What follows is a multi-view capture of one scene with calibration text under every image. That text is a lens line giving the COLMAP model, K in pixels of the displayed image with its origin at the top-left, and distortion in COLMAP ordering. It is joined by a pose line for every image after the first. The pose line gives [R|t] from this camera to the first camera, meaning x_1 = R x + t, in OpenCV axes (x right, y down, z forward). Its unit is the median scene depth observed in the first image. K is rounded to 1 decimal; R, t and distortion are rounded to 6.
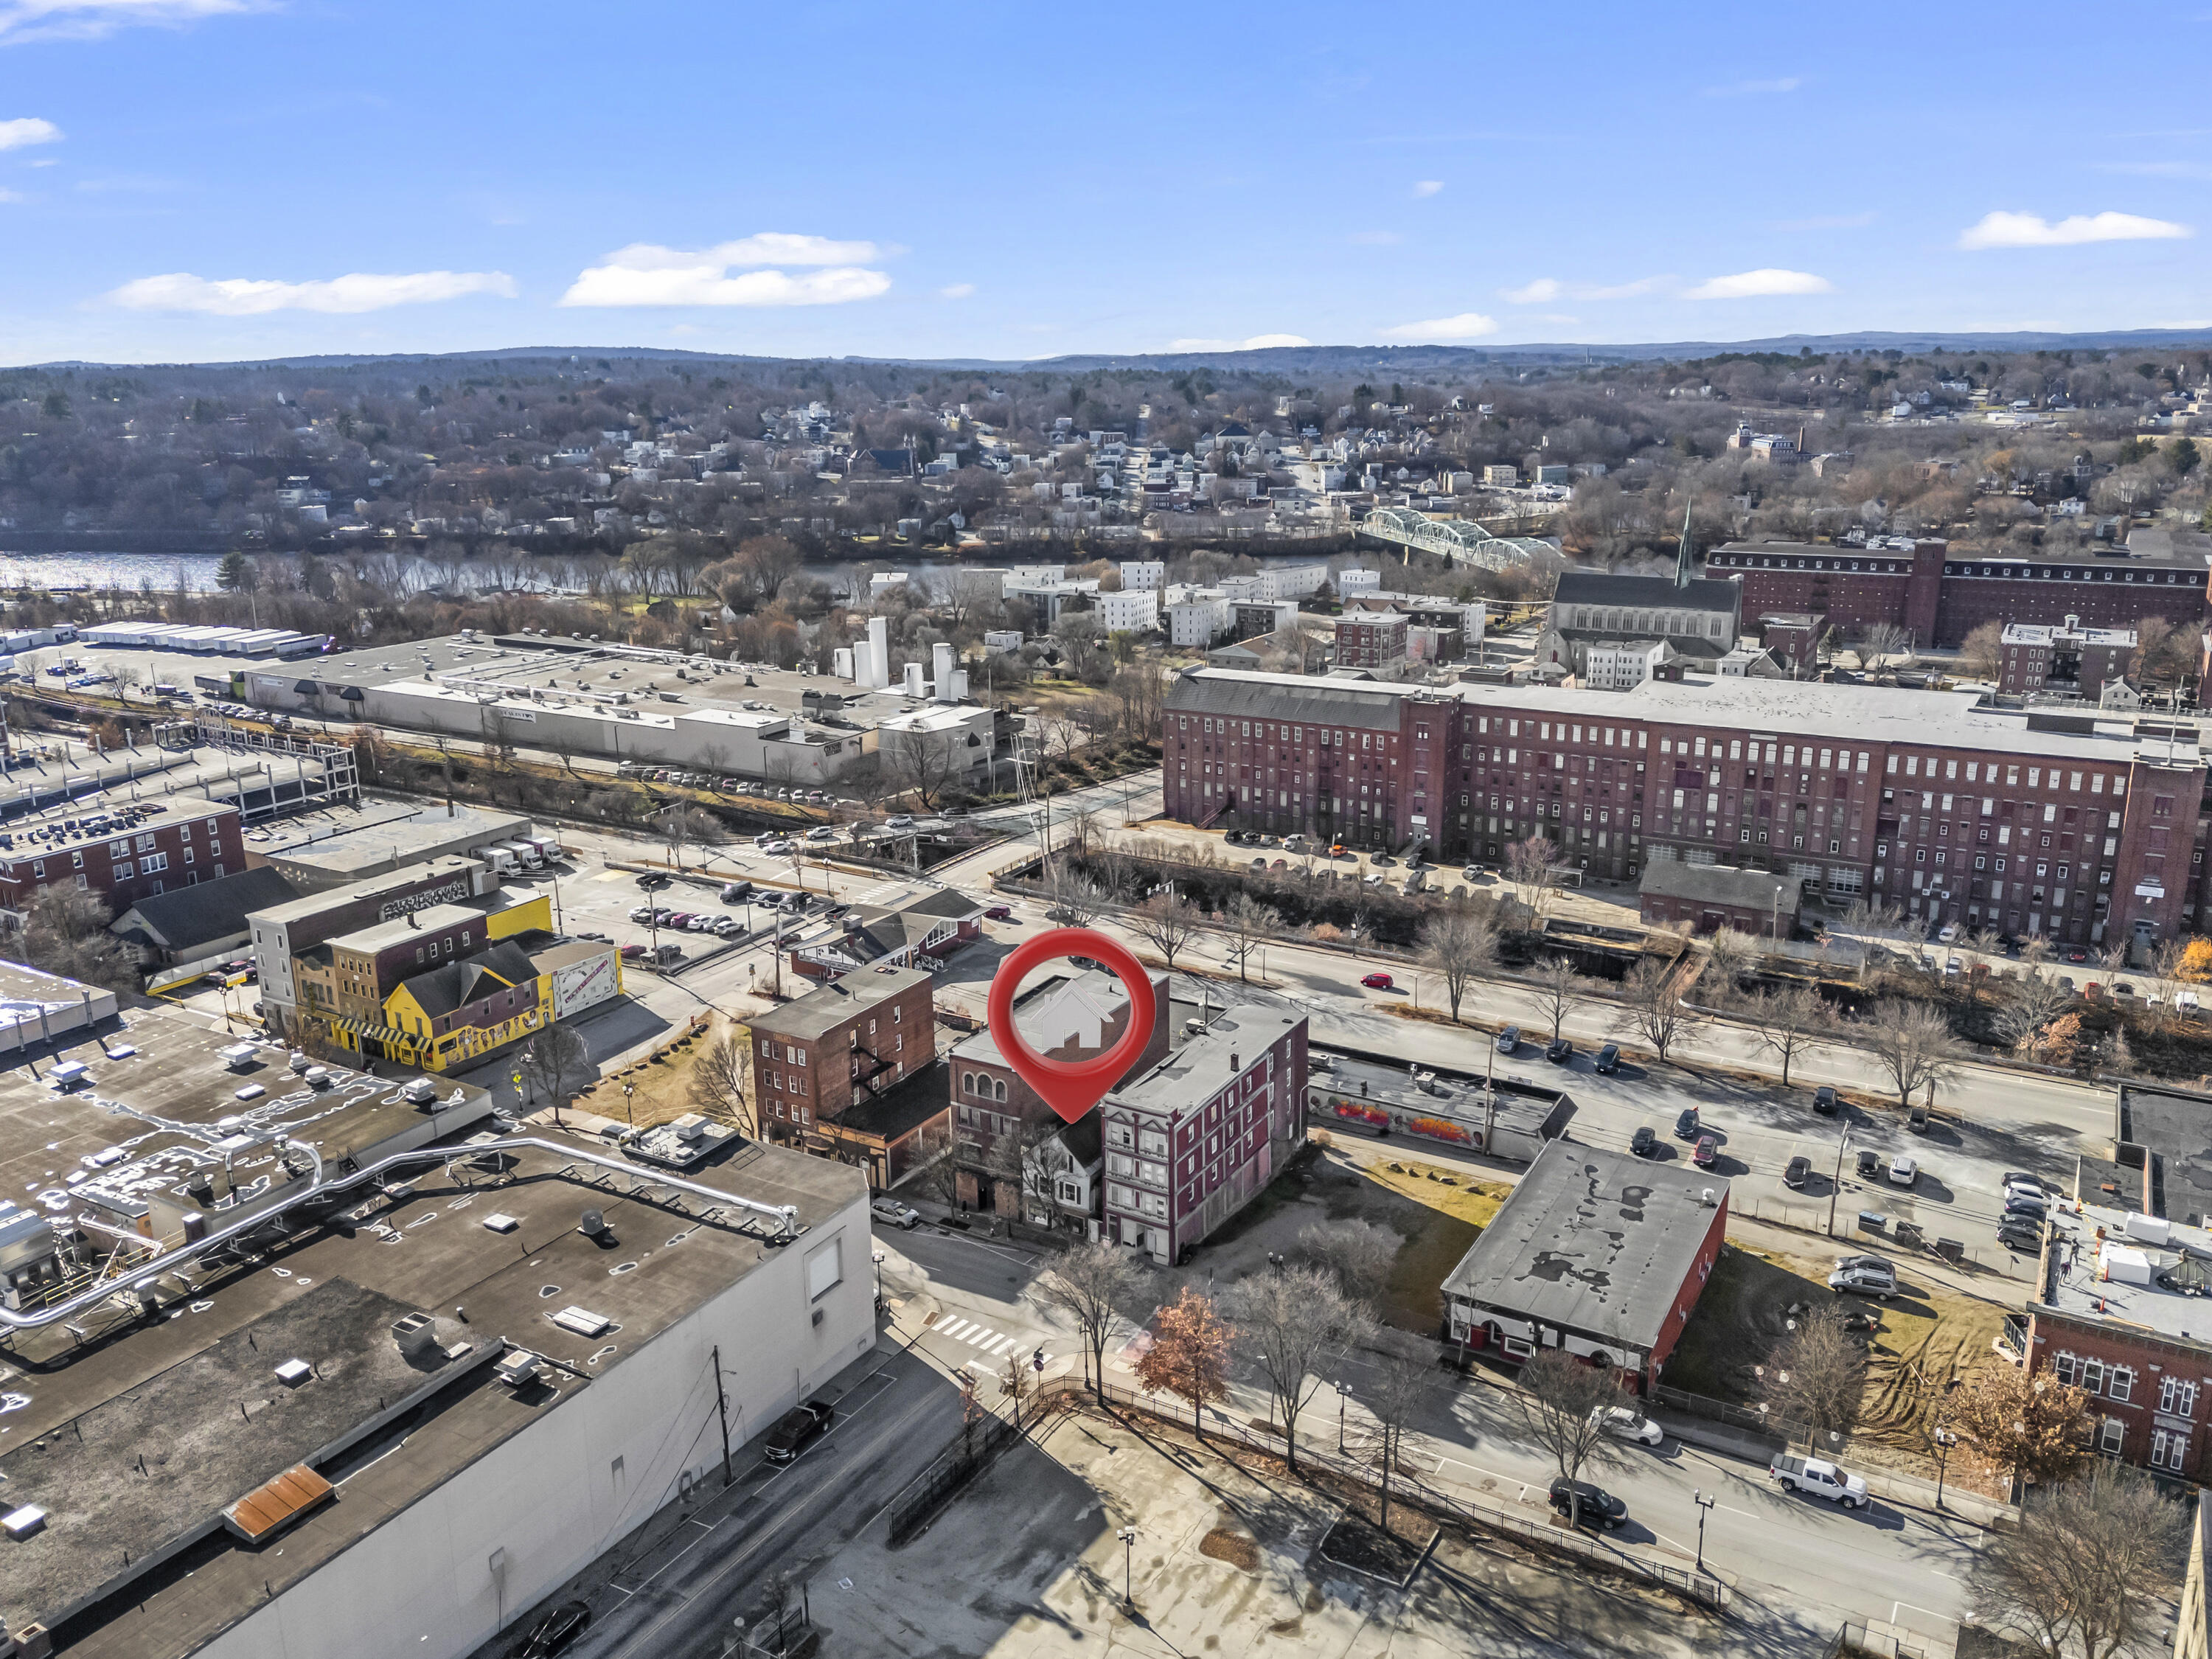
lens RADIAL K [[1686.2, 0, 1106.0], [0, 1686.2, 829.5], [0, 0, 1]] dist [0.095474, -0.087195]
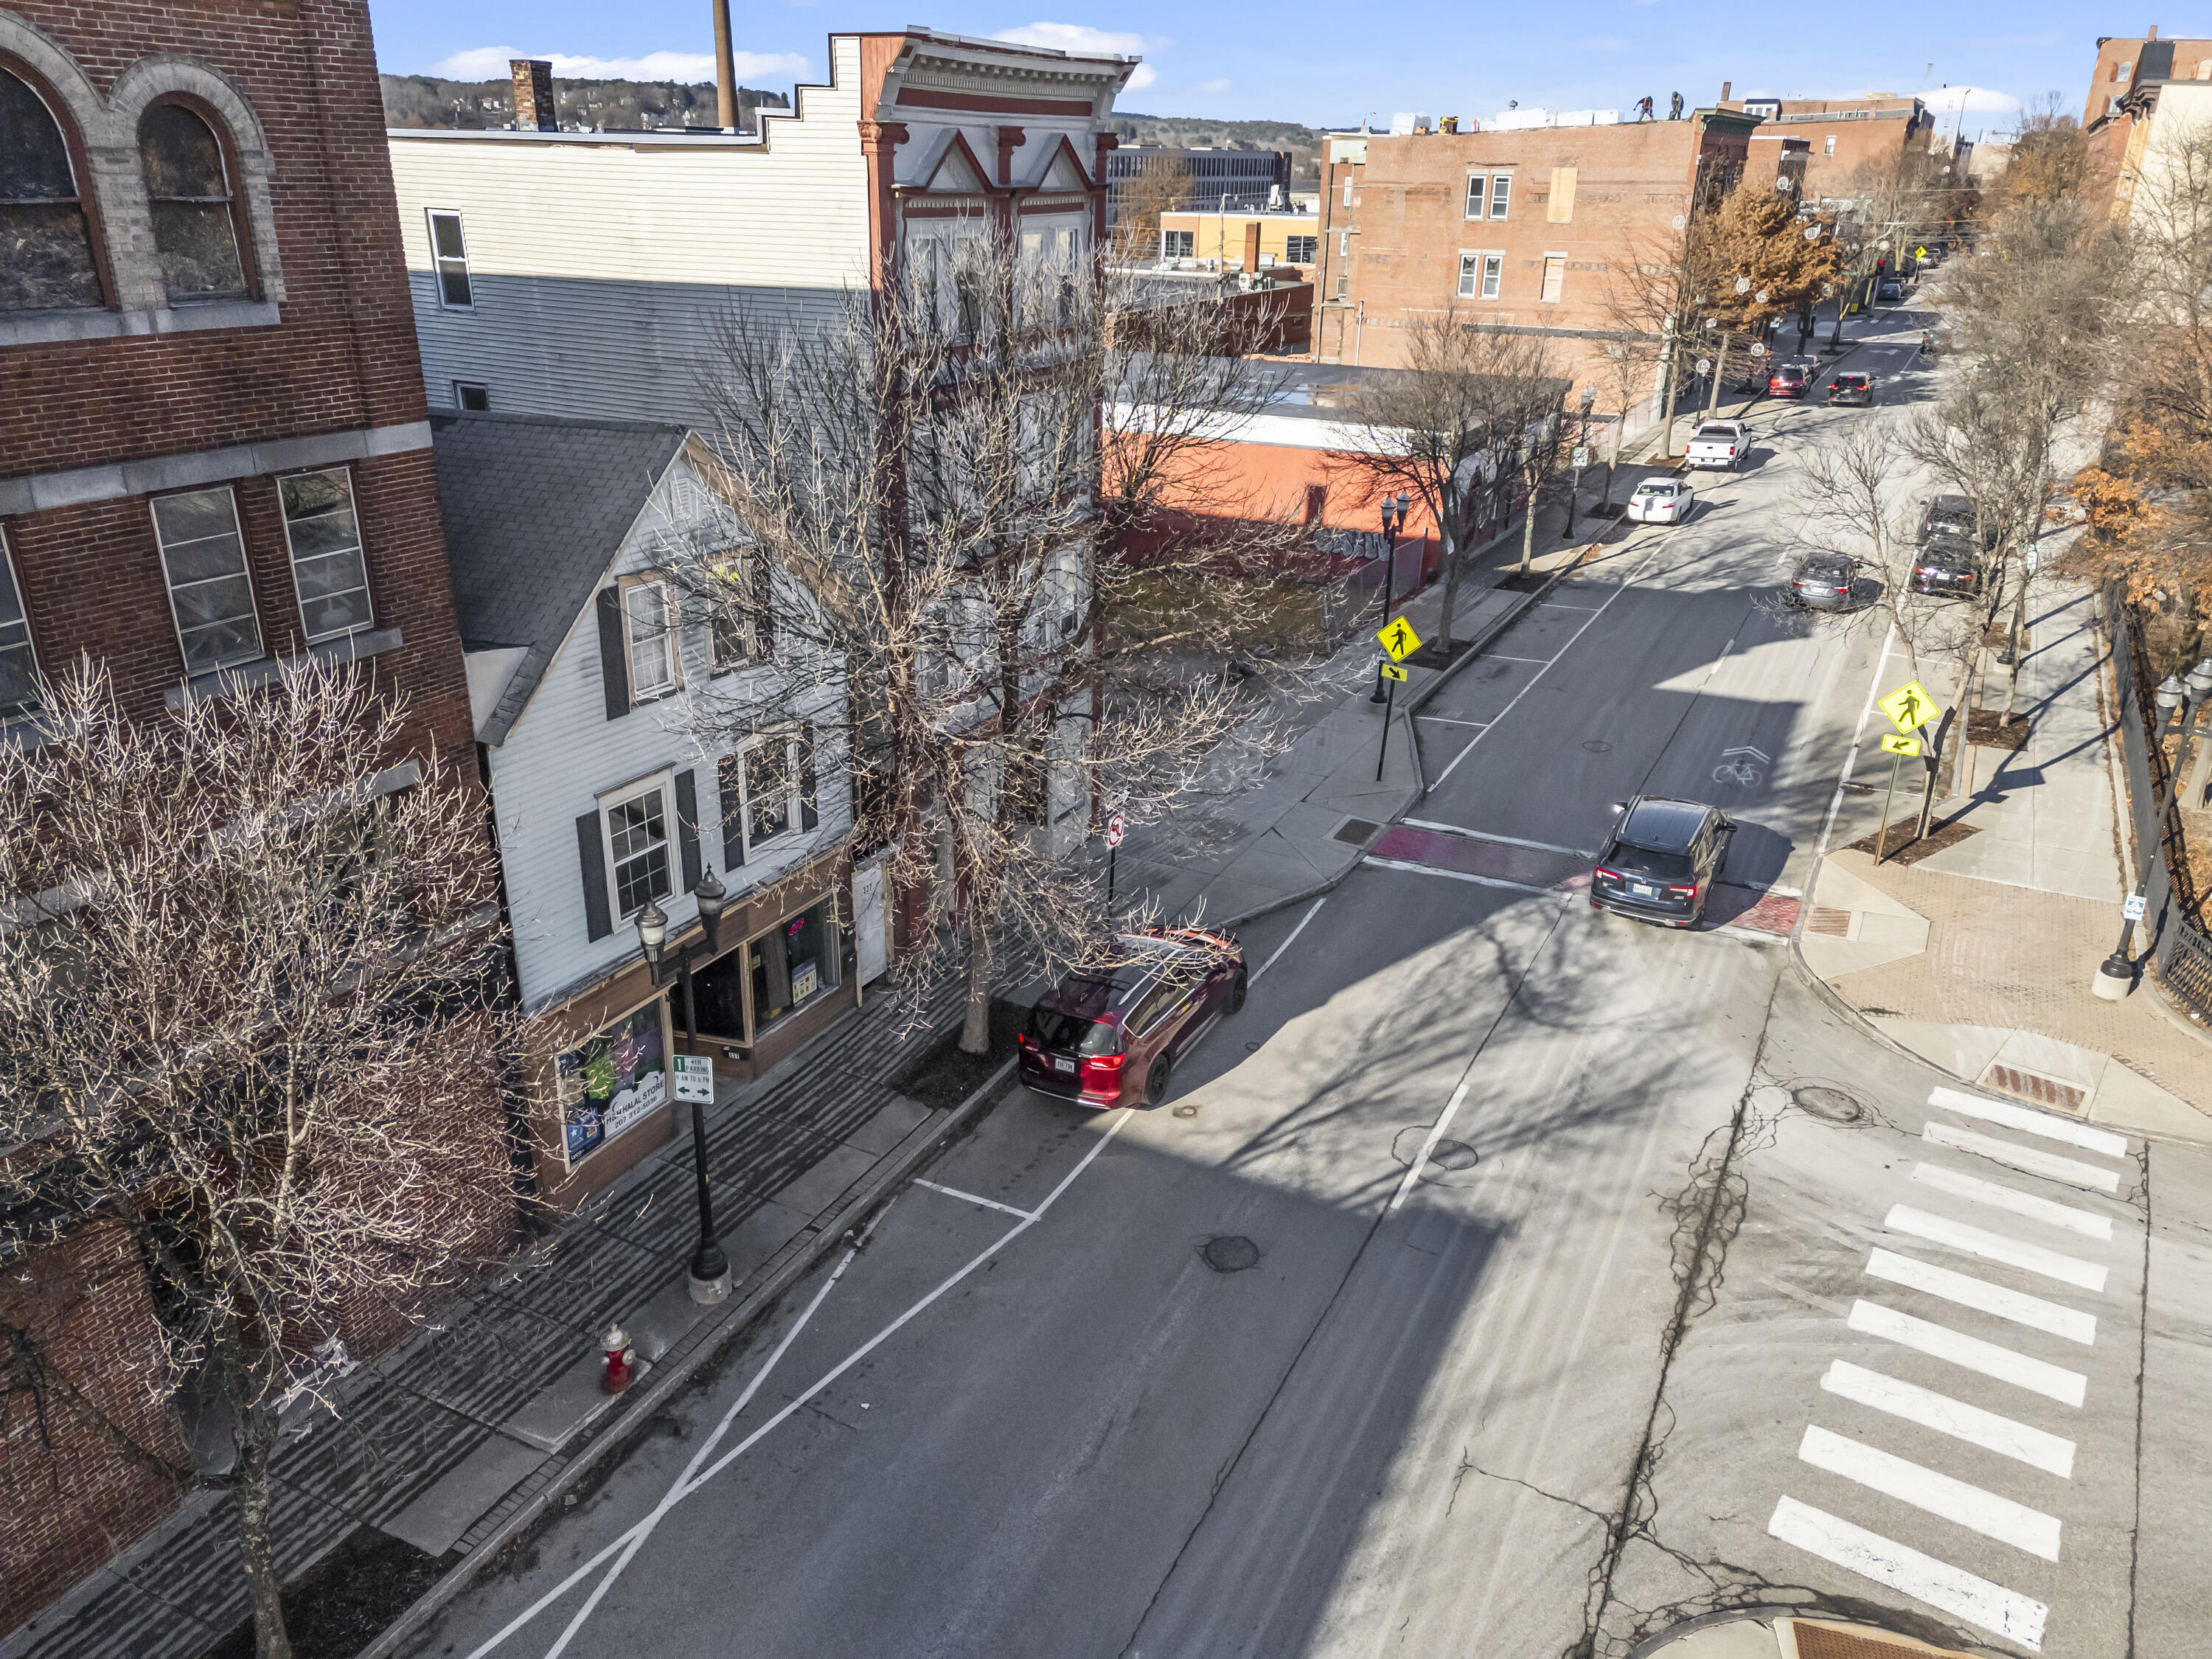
lens RADIAL K [[1623.0, 0, 1099.1], [0, 1623.0, 828.8], [0, 0, 1]] dist [0.083426, -0.072865]
pose [[-0.038974, -0.374401, 0.926448, -0.126086], [0.249083, 0.894245, 0.371865, 0.122480], [-0.967698, 0.245255, 0.058404, 0.707236]]
